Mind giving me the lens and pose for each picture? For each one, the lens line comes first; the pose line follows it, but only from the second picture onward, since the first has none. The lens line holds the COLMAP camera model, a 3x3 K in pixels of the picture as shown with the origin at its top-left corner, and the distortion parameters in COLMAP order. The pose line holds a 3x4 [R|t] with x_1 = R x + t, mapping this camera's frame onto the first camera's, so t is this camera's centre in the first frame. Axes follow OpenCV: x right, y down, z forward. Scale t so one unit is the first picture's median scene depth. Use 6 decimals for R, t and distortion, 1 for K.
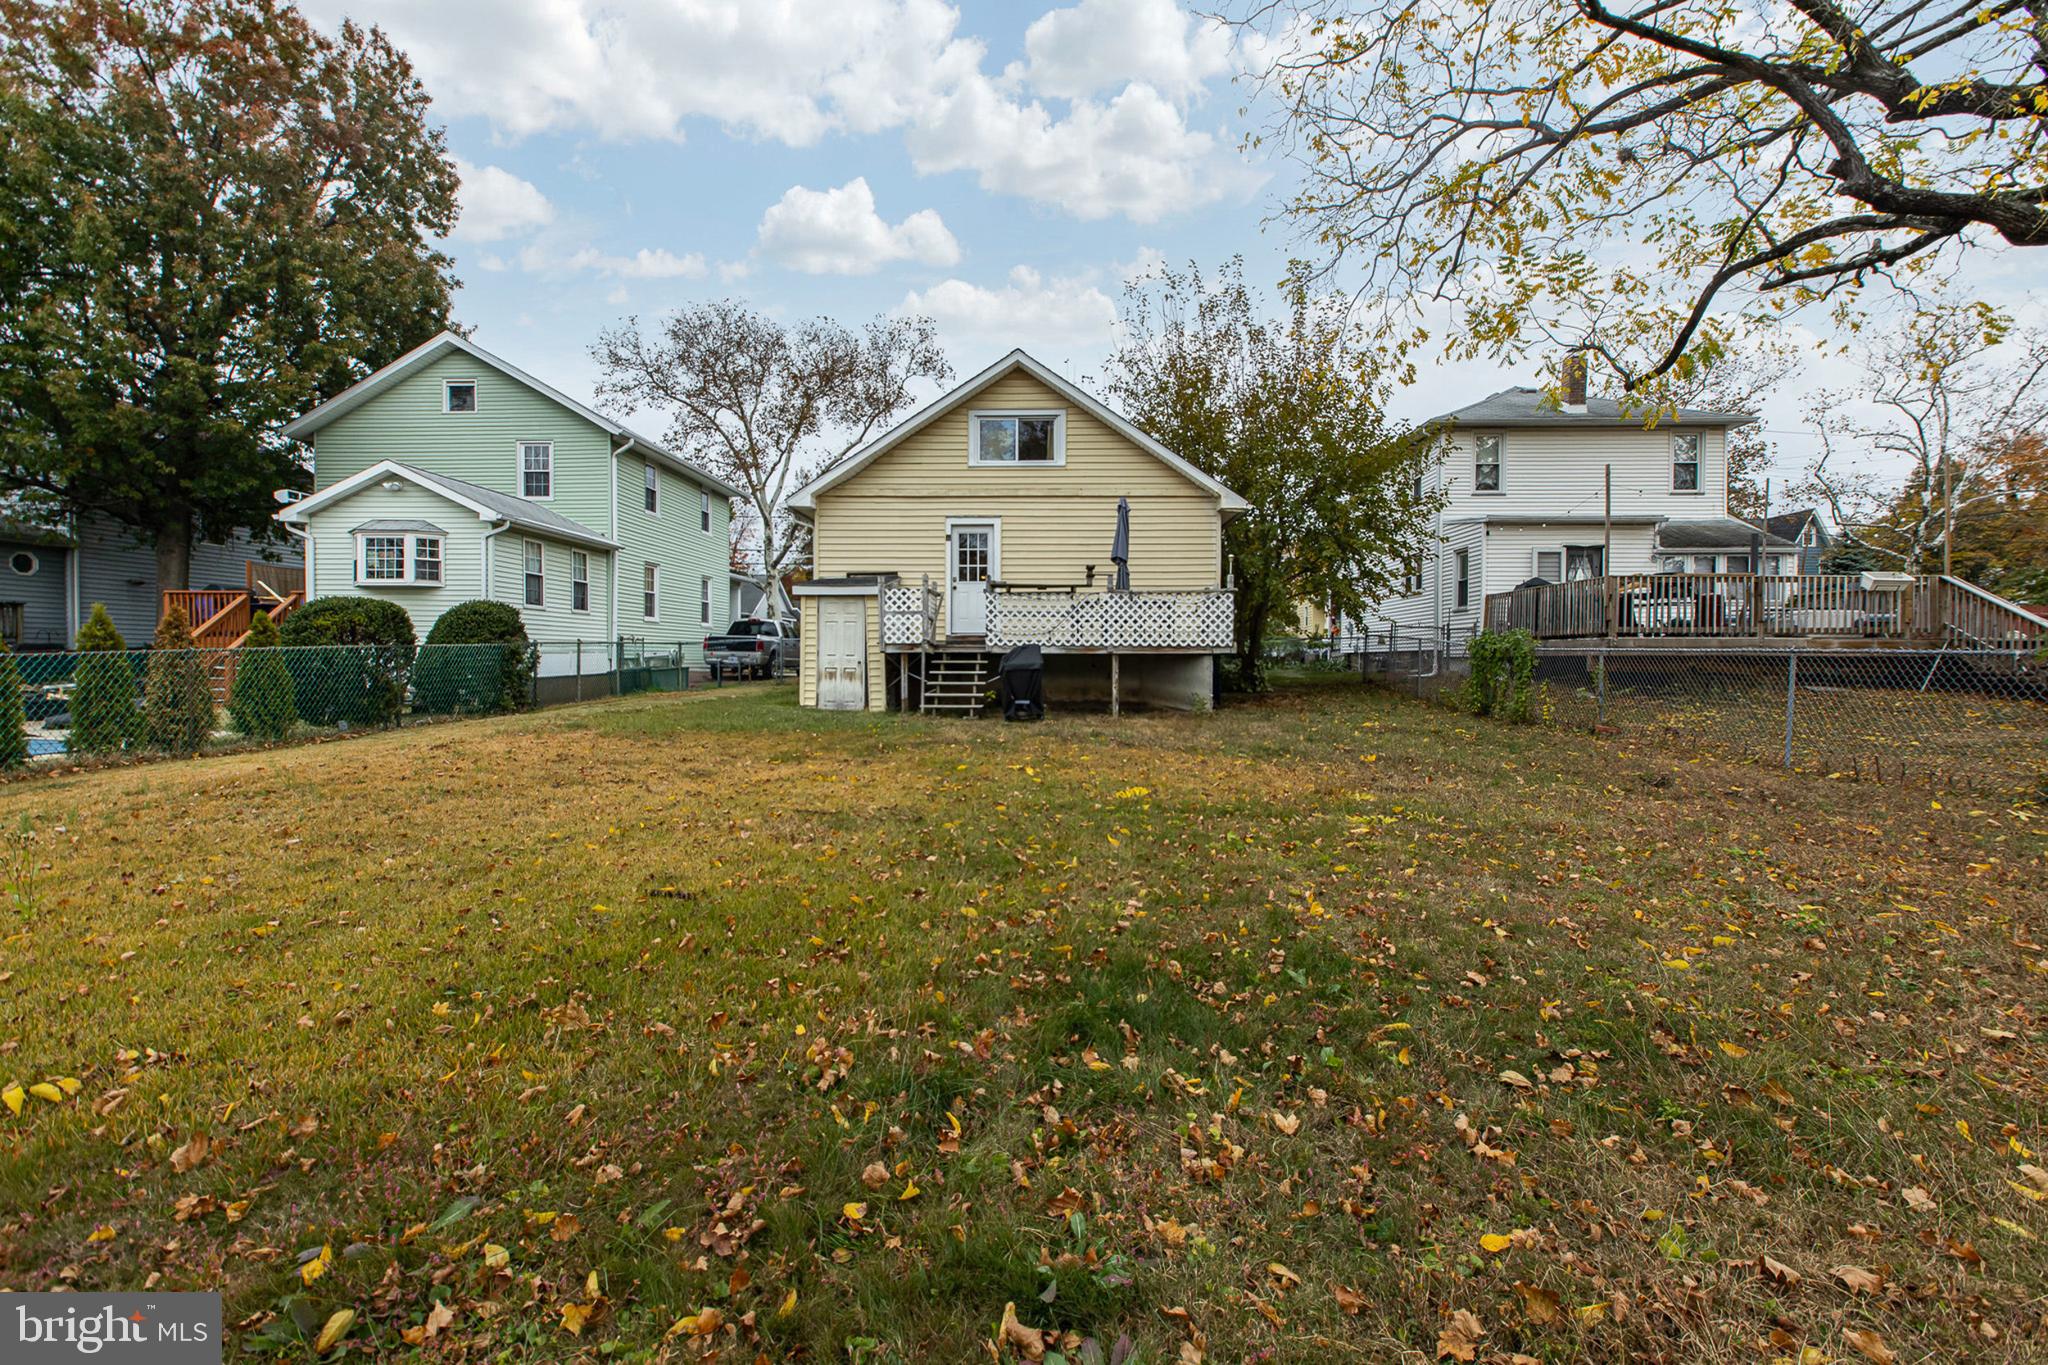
lens RADIAL K [[912.2, 0, 1028.6], [0, 912.2, 678.3], [0, 0, 1]] dist [0.000380, -0.000374]
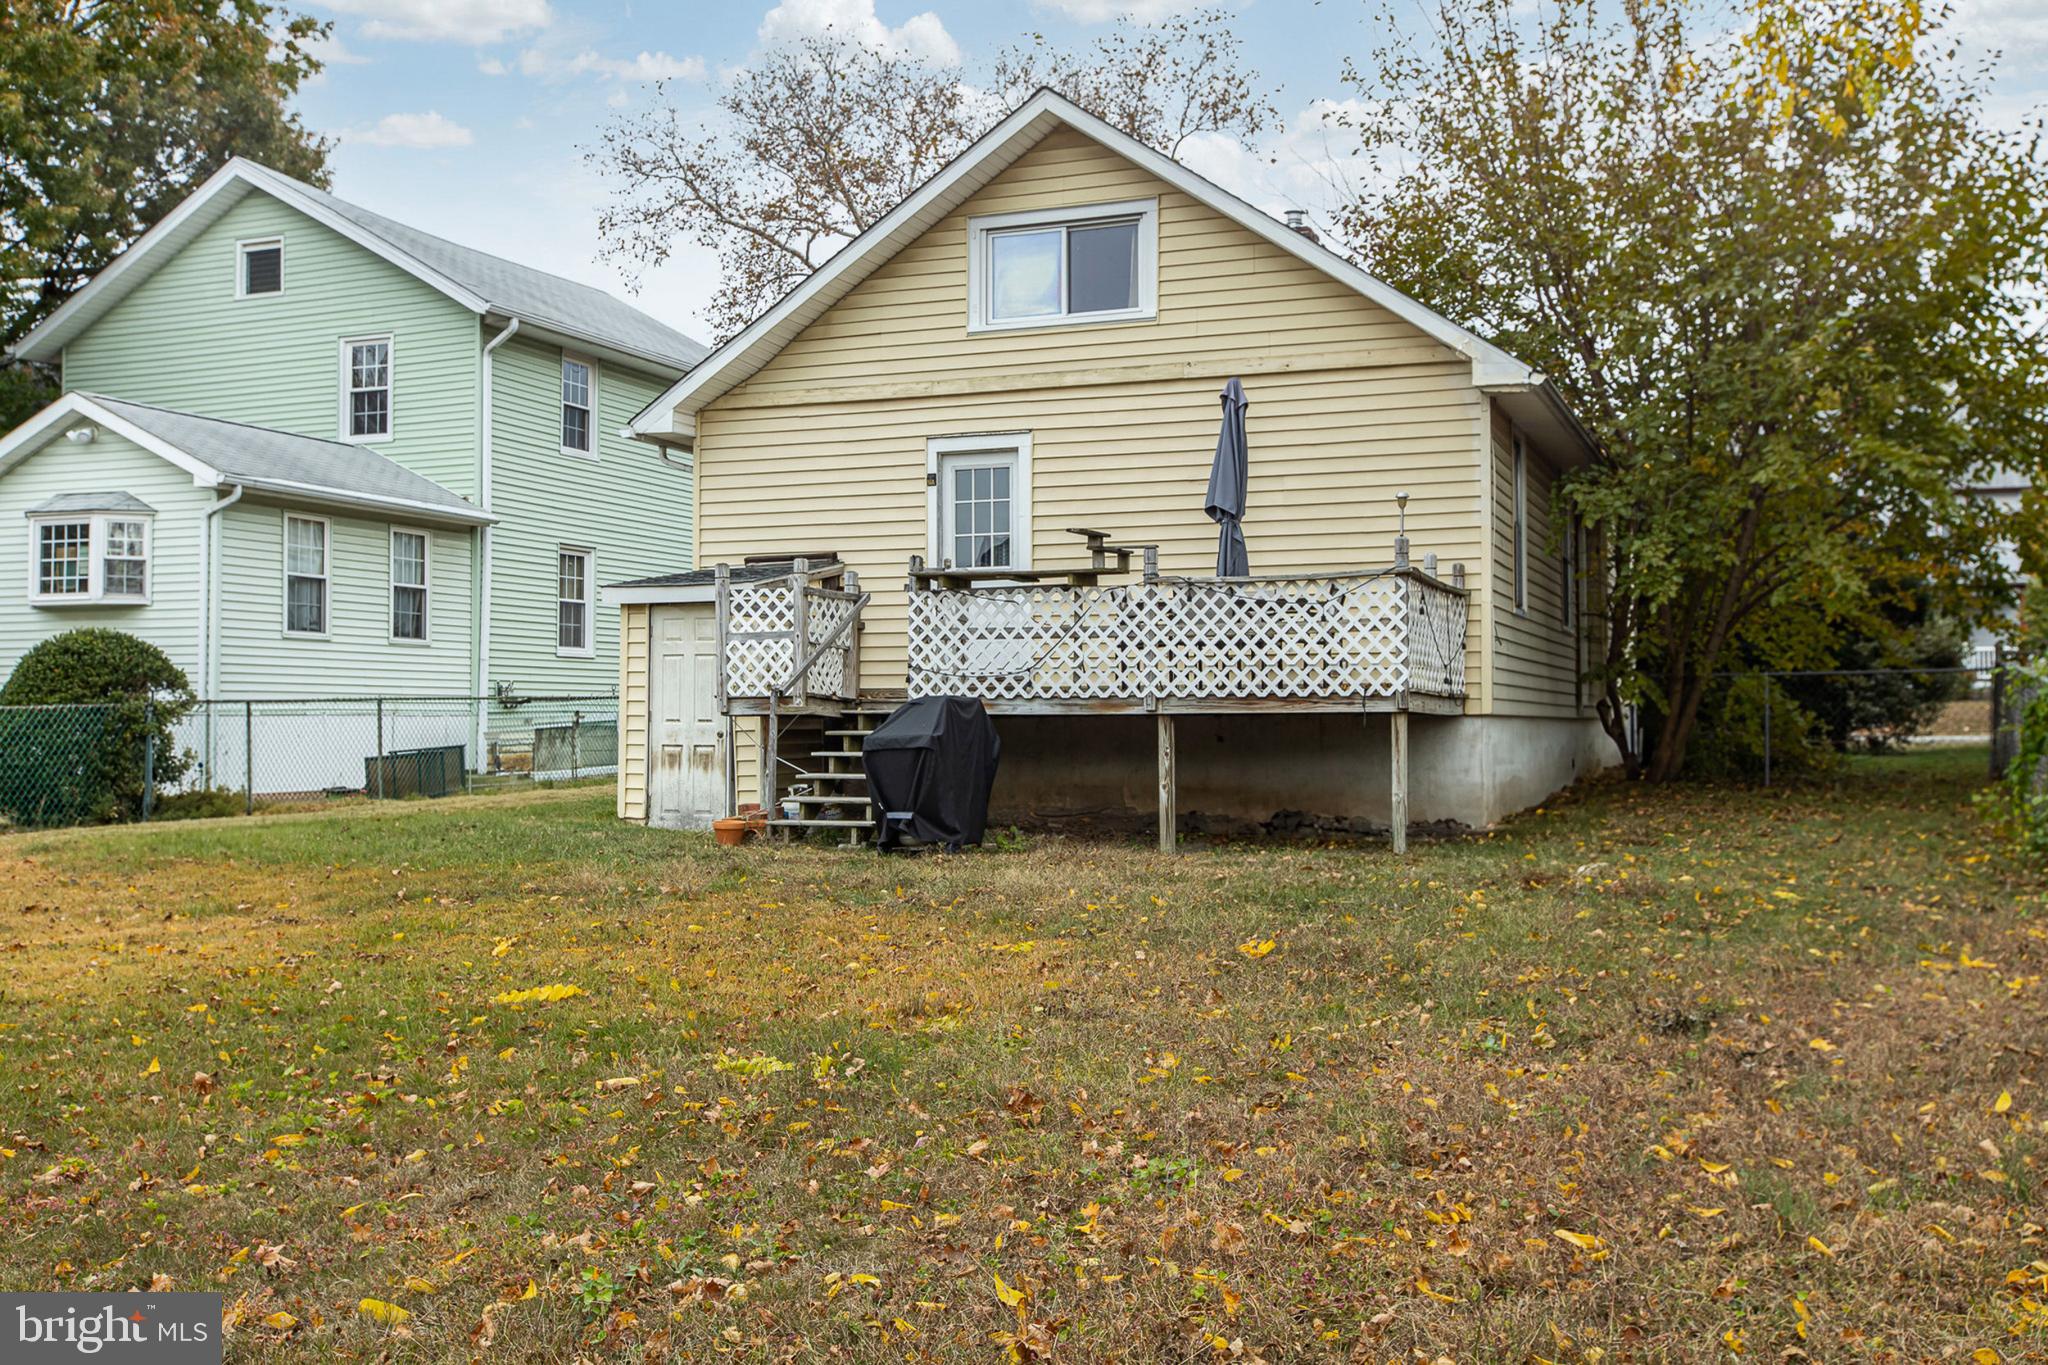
lens RADIAL K [[1963.1, 0, 1019.1], [0, 1963.1, 682.1], [0, 0, 1]] dist [-0.018025, 0.000000]
pose [[0.942132, -0.011844, -0.335033, 0.310982], [-0.001915, 0.999169, -0.040709, -0.001982], [0.335237, 0.038995, 0.941326, 0.024590]]
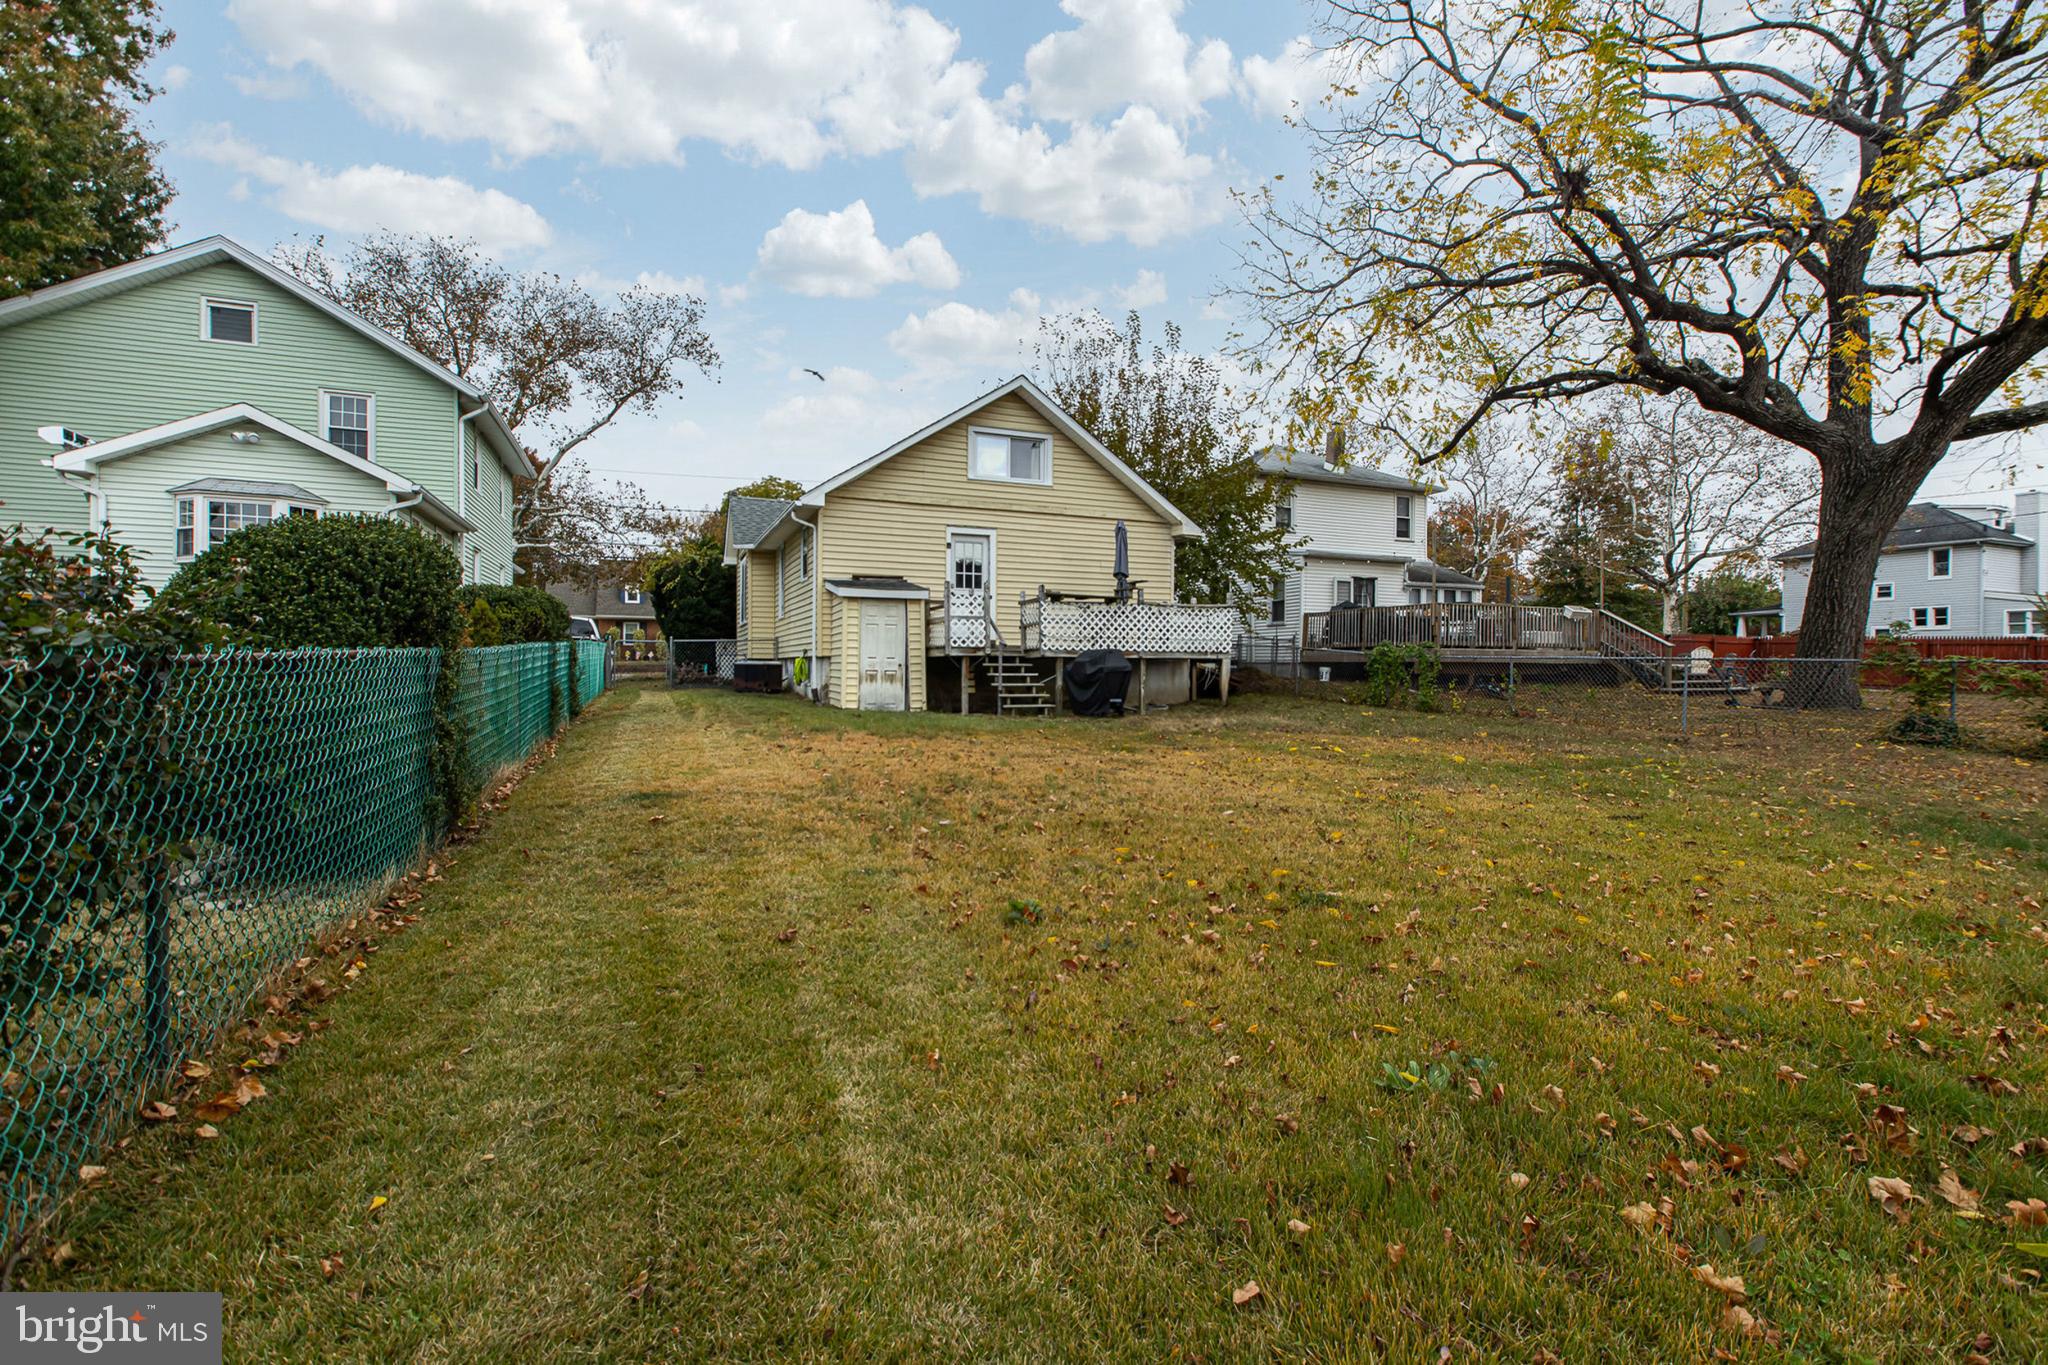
lens RADIAL K [[912.2, 0, 1030.7], [0, 912.2, 678.1], [0, 0, 1]] dist [0.000380, -0.000374]
pose [[0.910789, -0.002301, 0.412866, -0.435037], [0.004606, 0.999979, -0.004589, 0.002443], [-0.412847, 0.006082, 0.910780, 0.014194]]
